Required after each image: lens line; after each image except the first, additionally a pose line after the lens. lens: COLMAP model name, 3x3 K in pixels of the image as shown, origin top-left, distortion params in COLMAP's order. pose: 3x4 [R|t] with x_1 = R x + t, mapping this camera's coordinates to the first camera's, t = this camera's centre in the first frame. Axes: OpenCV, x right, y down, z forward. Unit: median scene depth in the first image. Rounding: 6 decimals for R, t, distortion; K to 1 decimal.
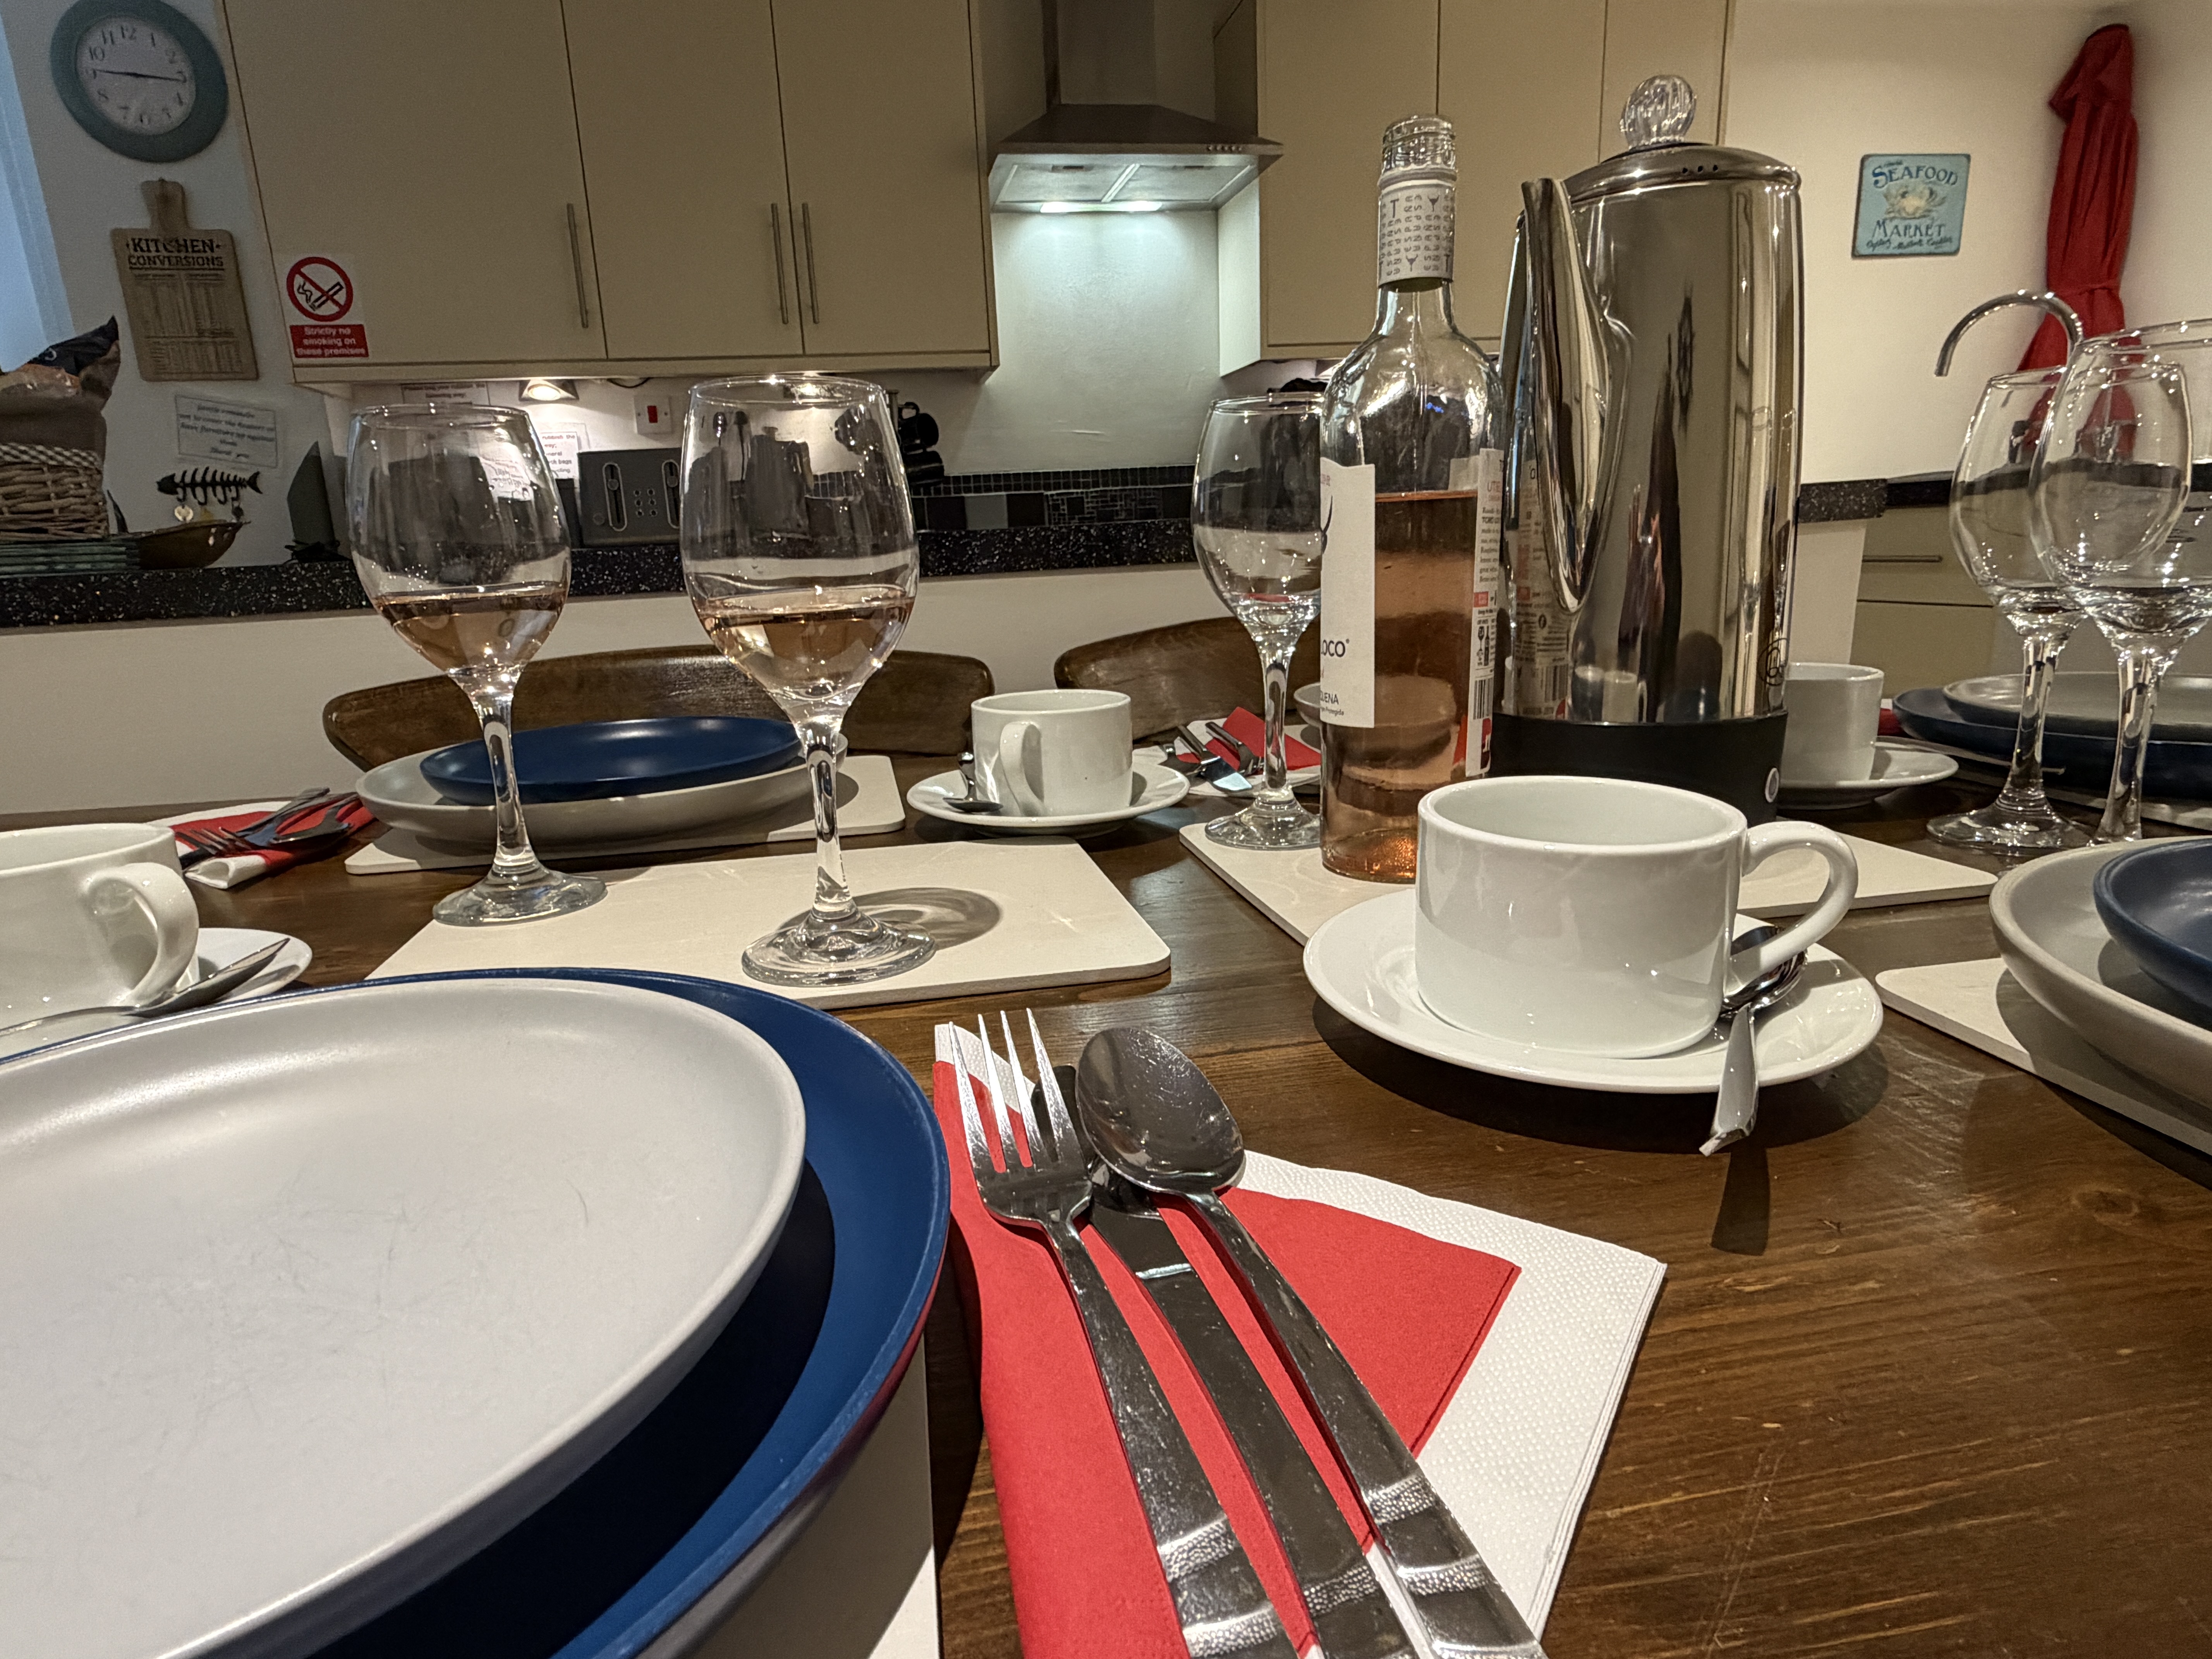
lens RADIAL K [[1219.1, 0, 1085.0], [0, 1219.1, 827.9], [0, 0, 1]] dist [0.005771, -0.001317]
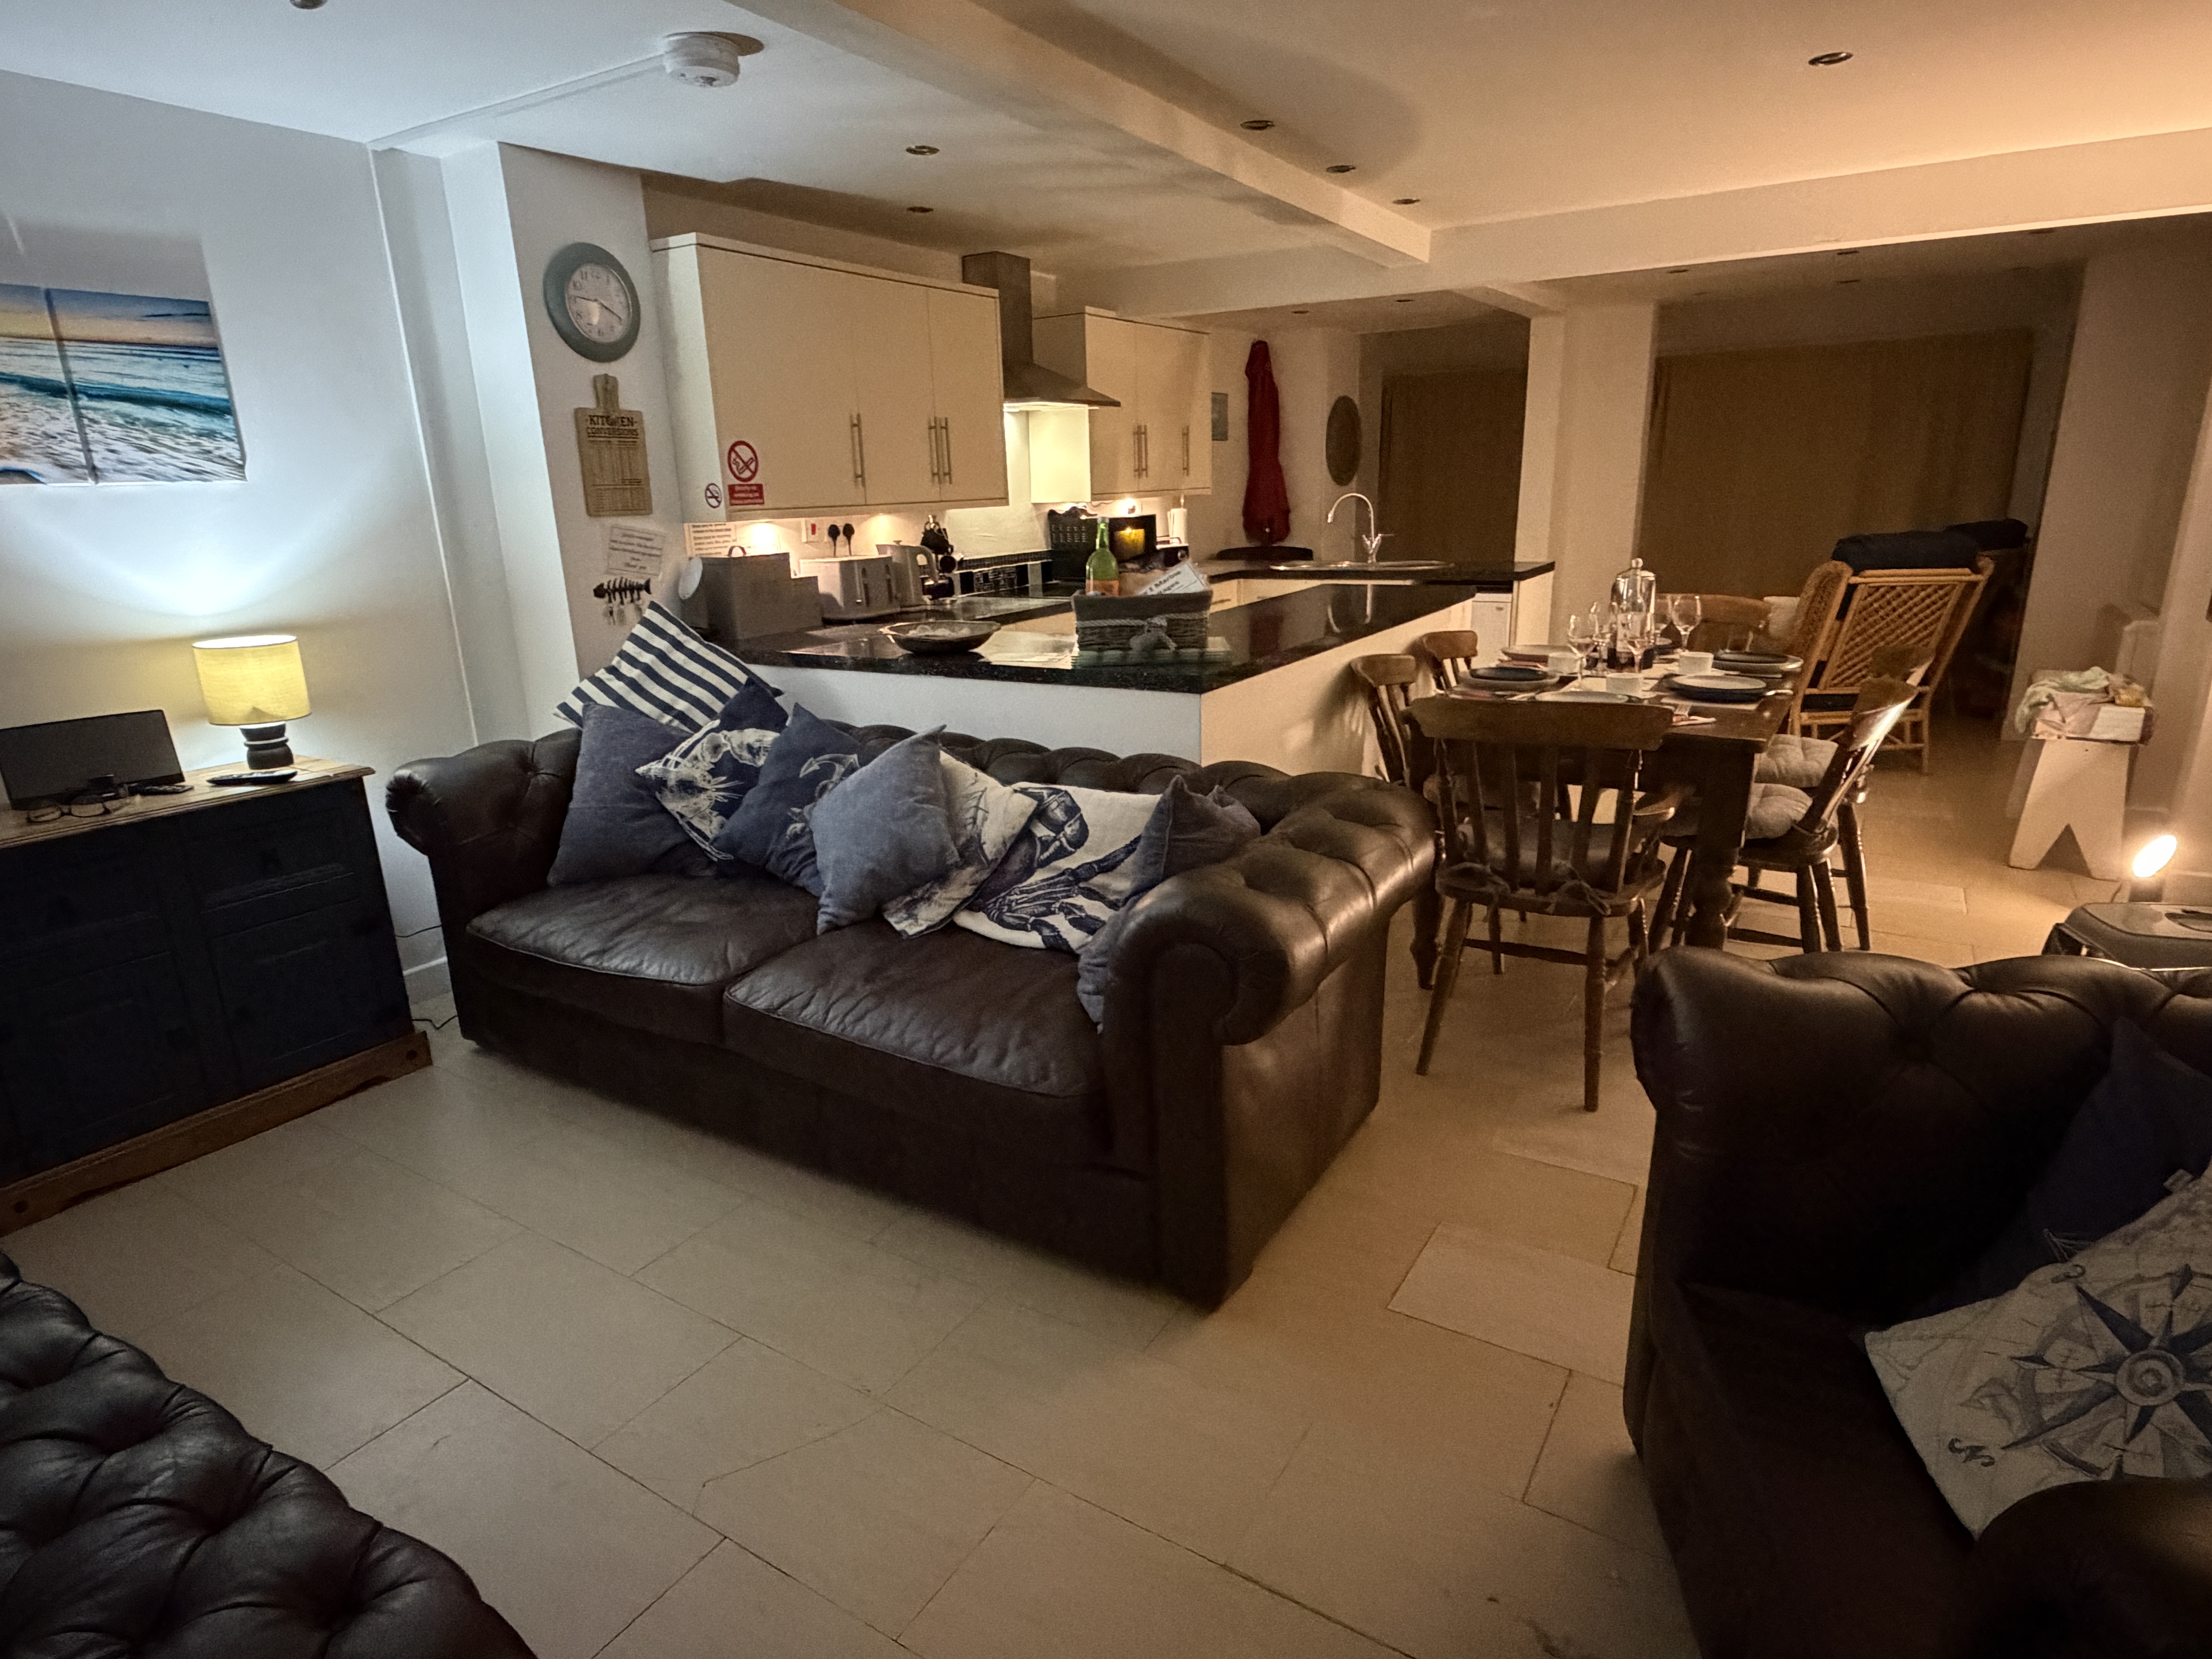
lens RADIAL K [[1209.8, 0, 1133.7], [0, 1209.8, 828.1], [0, 0, 1]] dist [-0.000848, -0.000153]
pose [[0.670540, -0.178055, 0.720190, -1.363112], [0.175875, 0.981250, 0.078847, -0.026401], [-0.720725, 0.073793, 0.689282, -0.322736]]
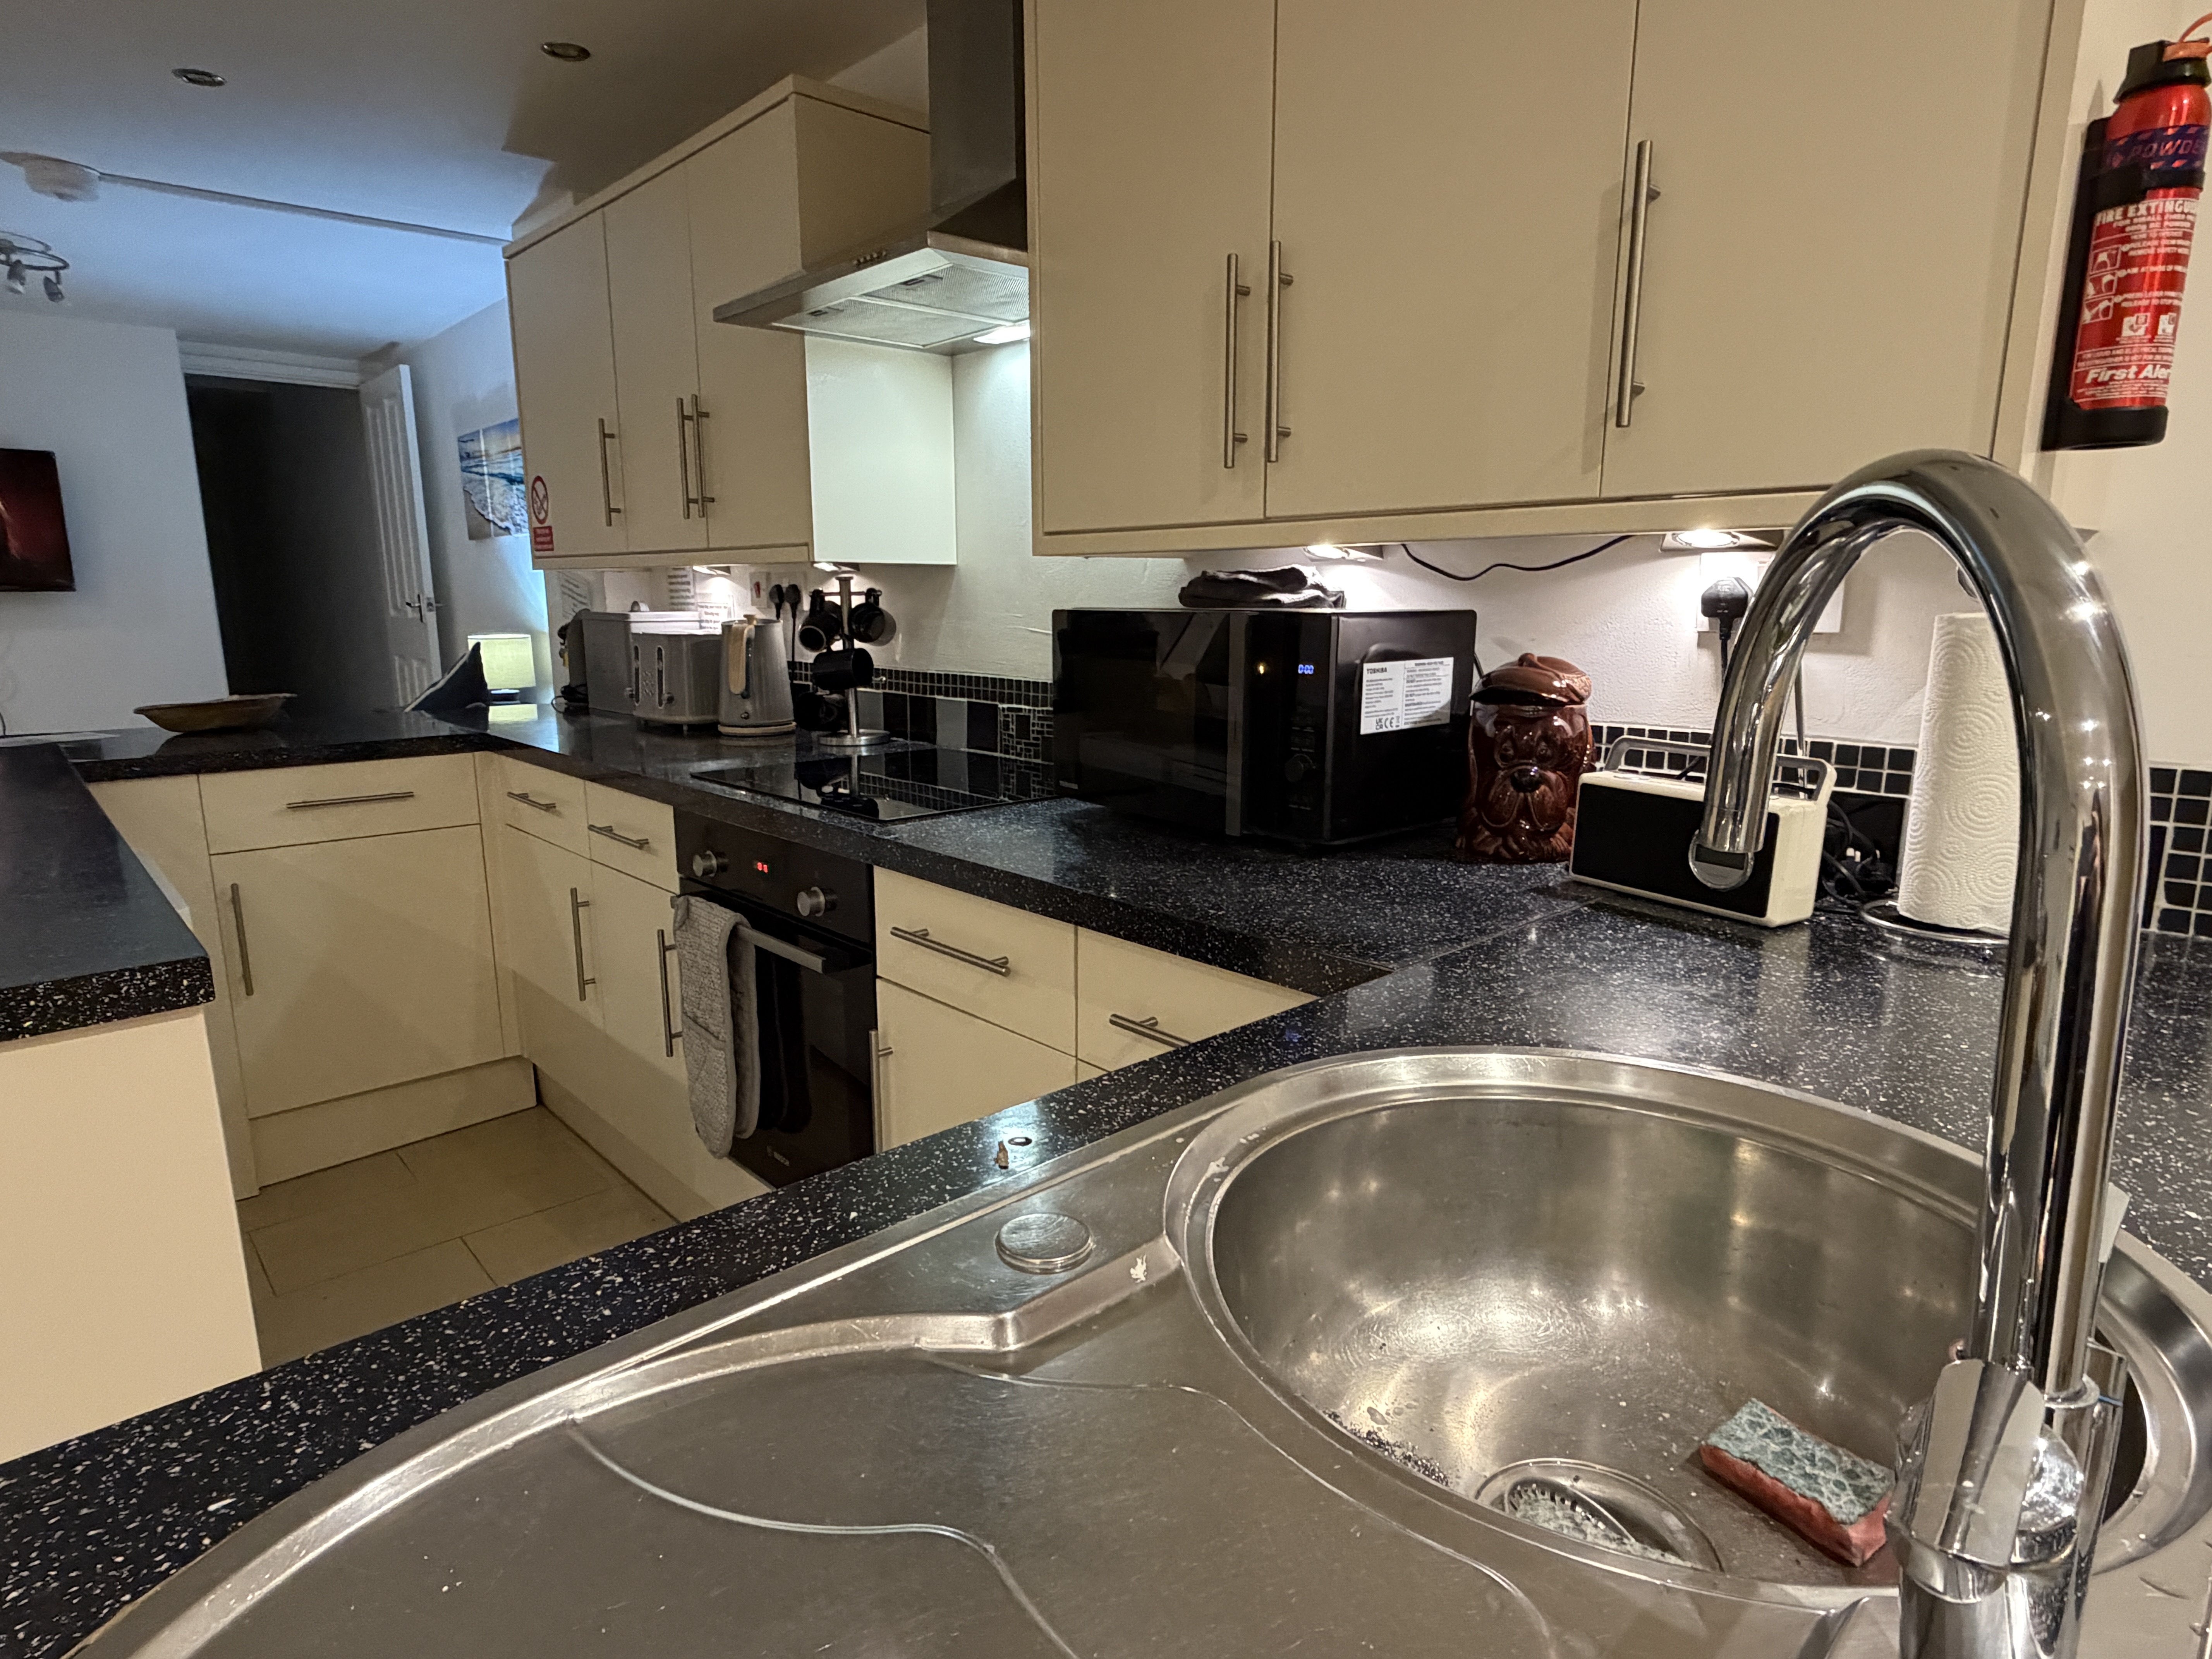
lens RADIAL K [[1219.1, 0, 1085.0], [0, 1219.1, 827.9], [0, 0, 1]] dist [0.005771, -0.001317]
pose [[0.527504, 0.205801, -0.824248, 0.754509], [-0.222107, 0.969879, 0.100018, -0.338483], [0.820005, 0.130312, 0.557325, 0.737523]]
